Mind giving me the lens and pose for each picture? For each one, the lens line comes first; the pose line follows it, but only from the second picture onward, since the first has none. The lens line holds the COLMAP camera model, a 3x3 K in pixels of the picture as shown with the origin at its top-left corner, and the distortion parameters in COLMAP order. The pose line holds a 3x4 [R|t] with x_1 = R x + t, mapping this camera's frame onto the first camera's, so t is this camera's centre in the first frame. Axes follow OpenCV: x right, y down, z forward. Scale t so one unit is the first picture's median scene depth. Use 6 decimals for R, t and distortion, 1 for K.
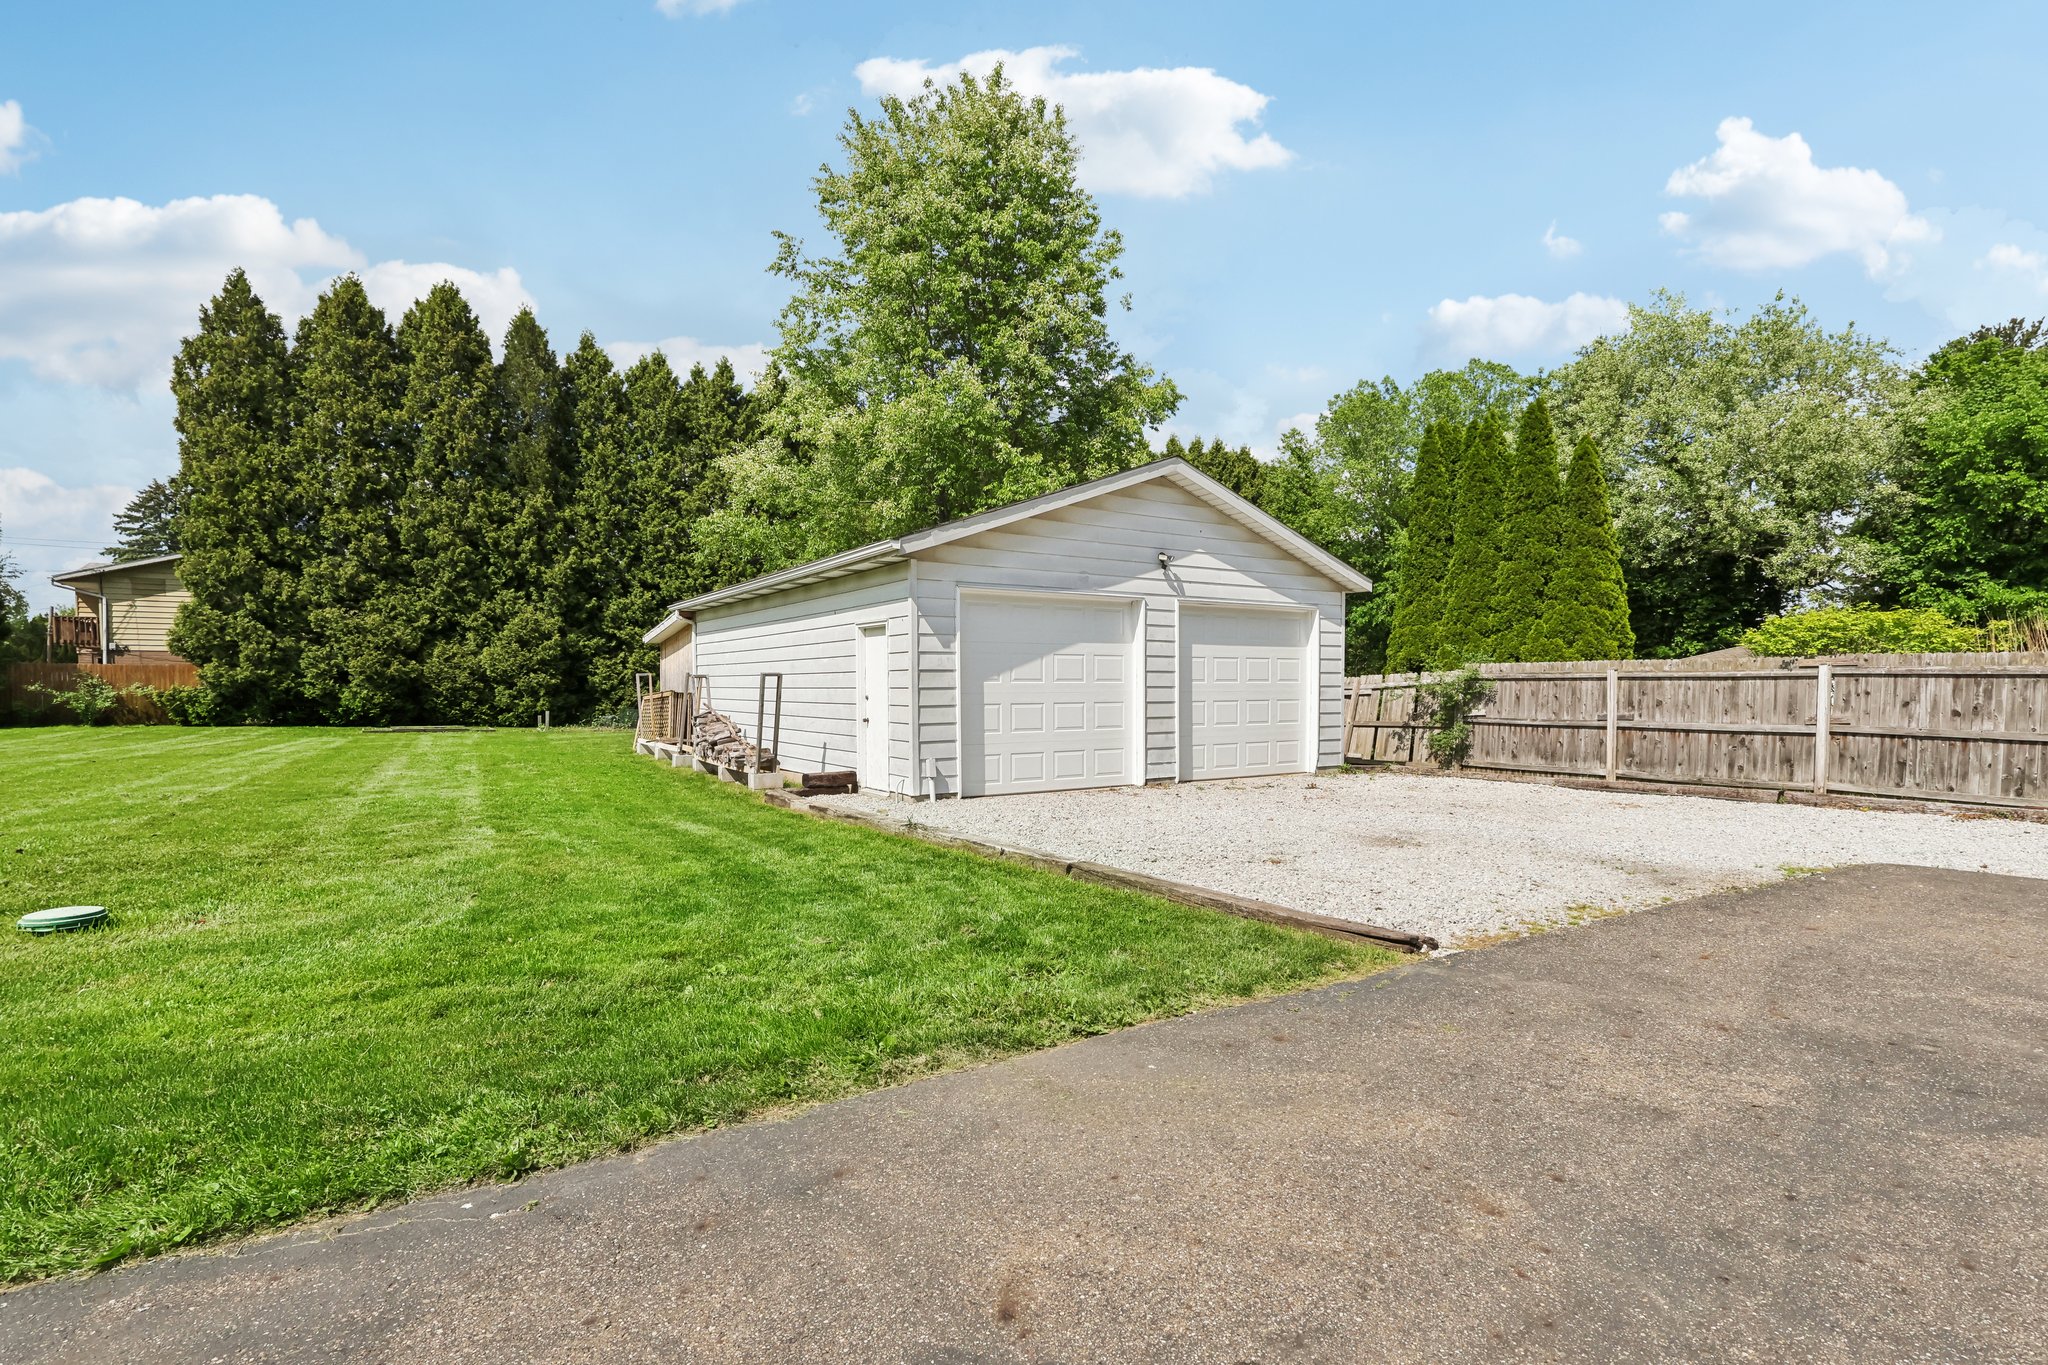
lens RADIAL K [[958.2, 0, 1017.8], [0, 958.2, 733.6], [0, 0, 1]] dist [-0.005428, 0.000827]
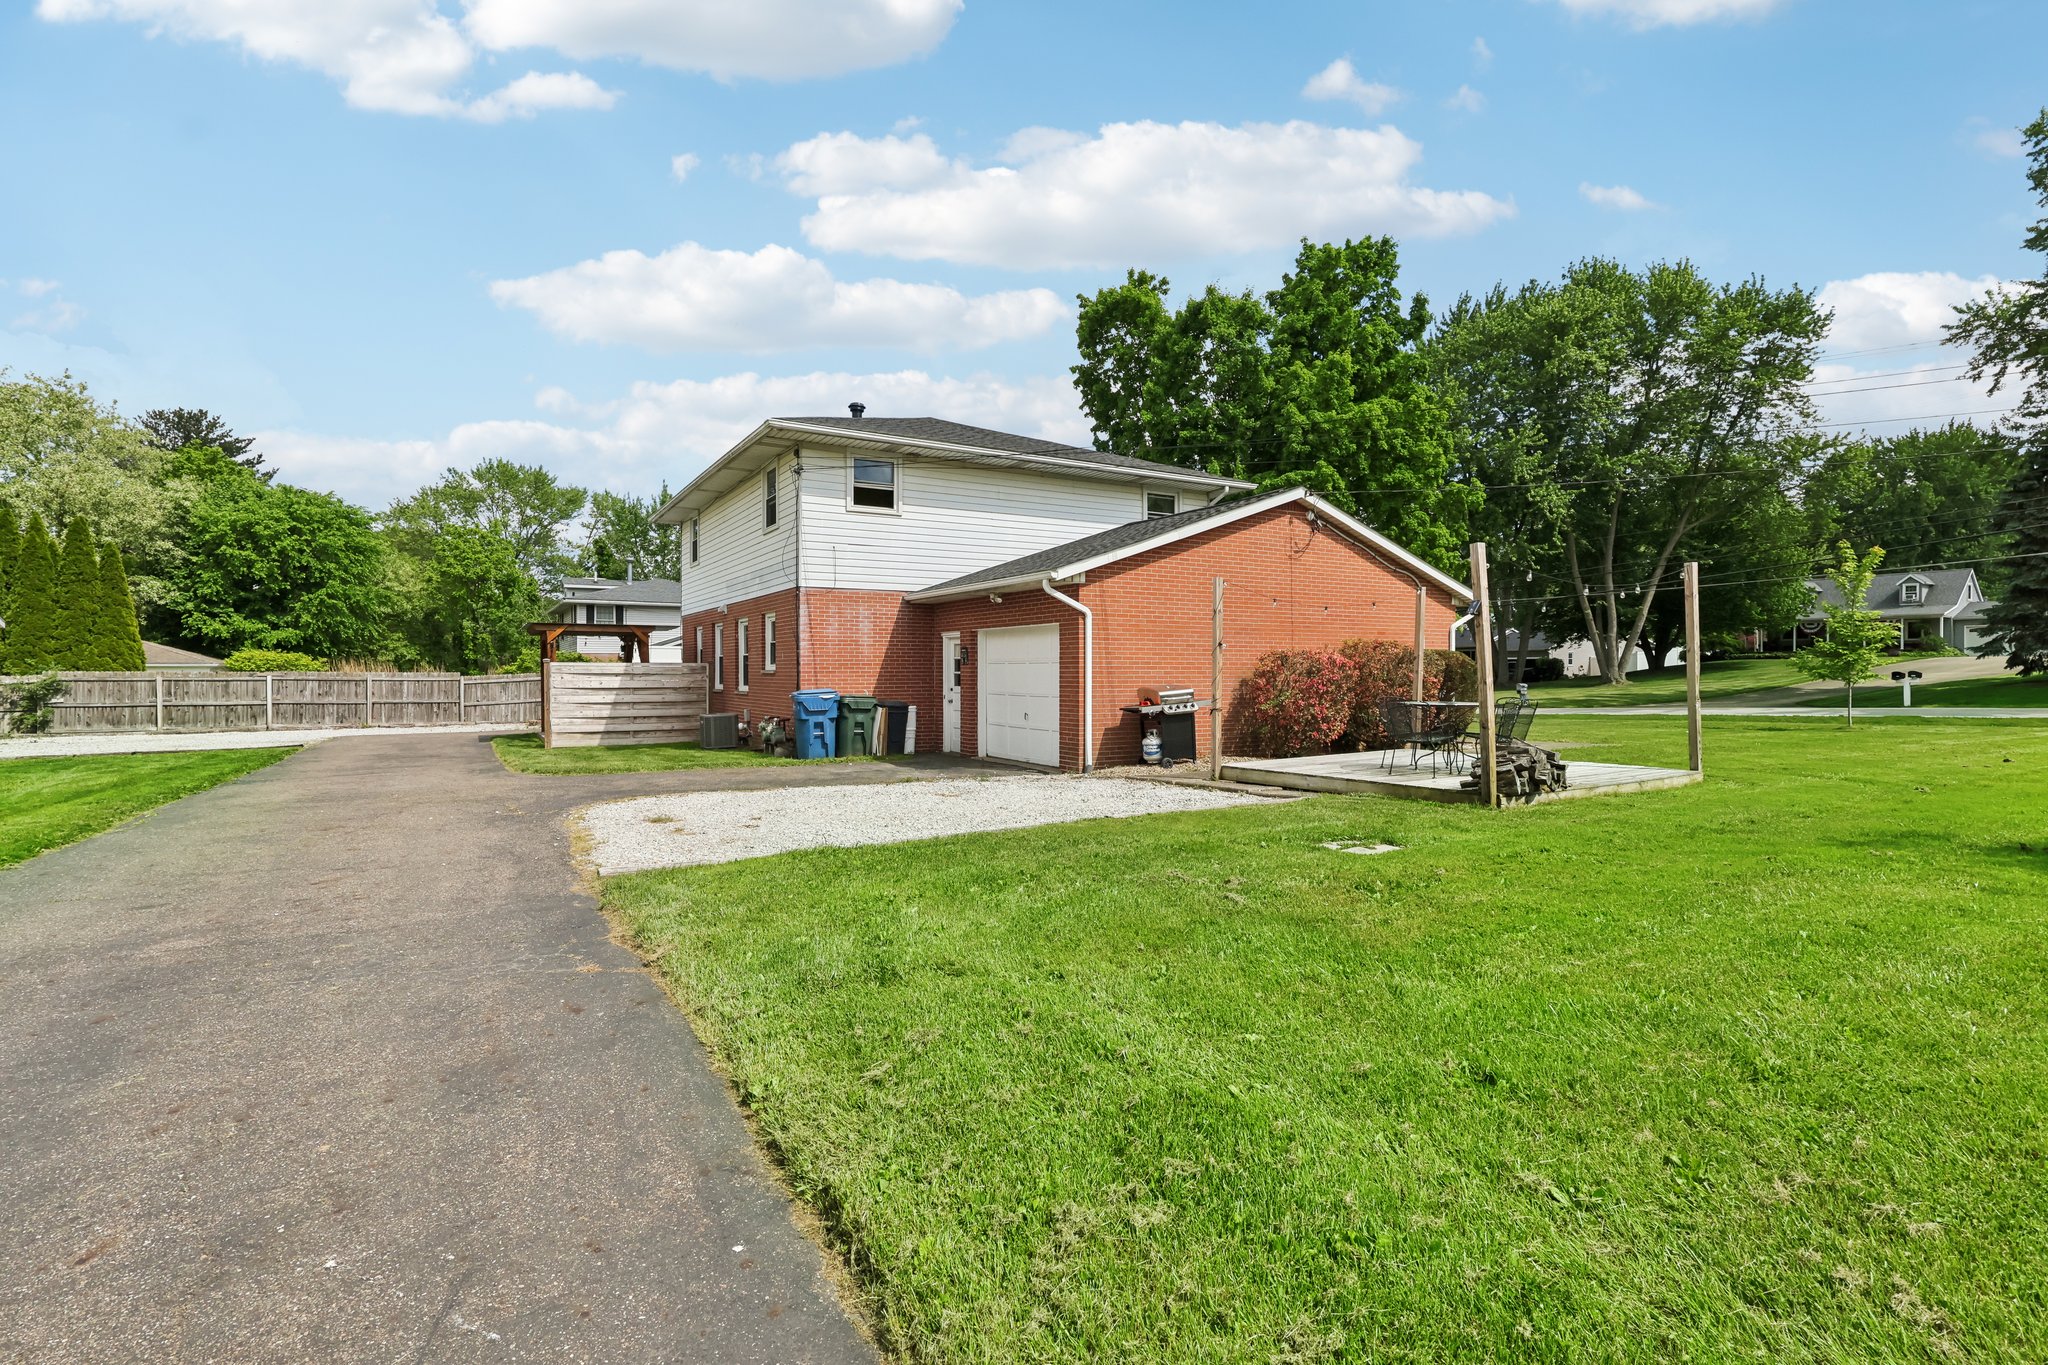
lens RADIAL K [[958.2, 0, 1015.4], [0, 958.2, 677.9], [0, 0, 1]] dist [-0.005428, 0.000827]
pose [[0.024535, -0.001824, 0.999697, -1.168551], [0.048136, 0.998841, 0.000641, 0.017774], [-0.998539, 0.048106, 0.024595, -0.725058]]
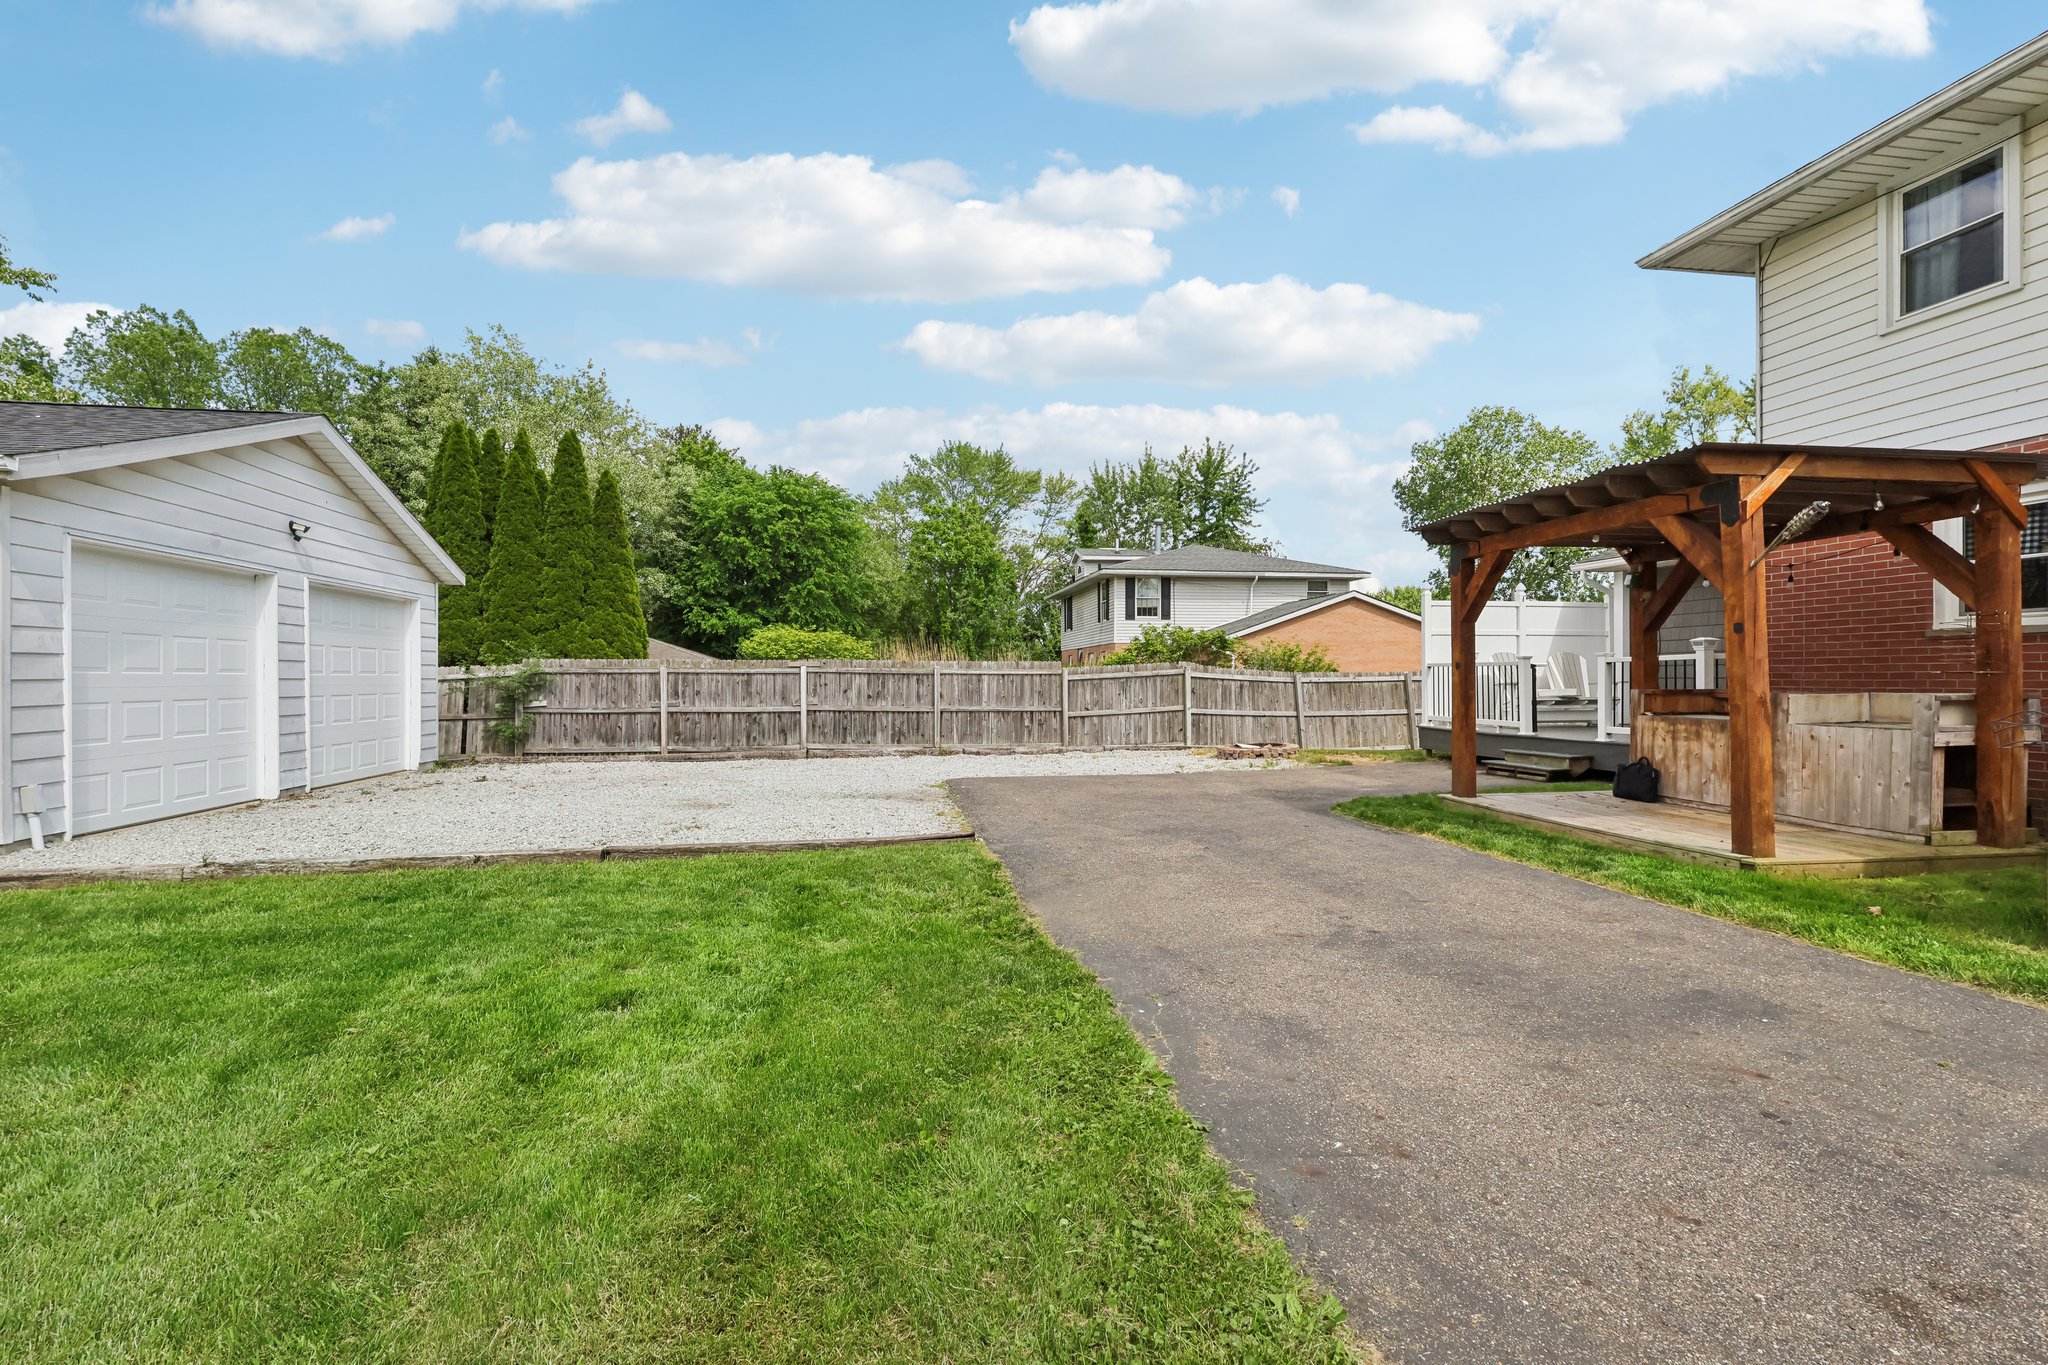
lens RADIAL K [[958.2, 0, 996.9], [0, 958.2, 668.6], [0, 0, 1]] dist [-0.005428, 0.000827]
pose [[0.408377, 0.014063, 0.912705, -0.311080], [0.042359, 0.998512, -0.034338, -0.002351], [-0.911830, 0.052684, 0.407174, 0.081949]]
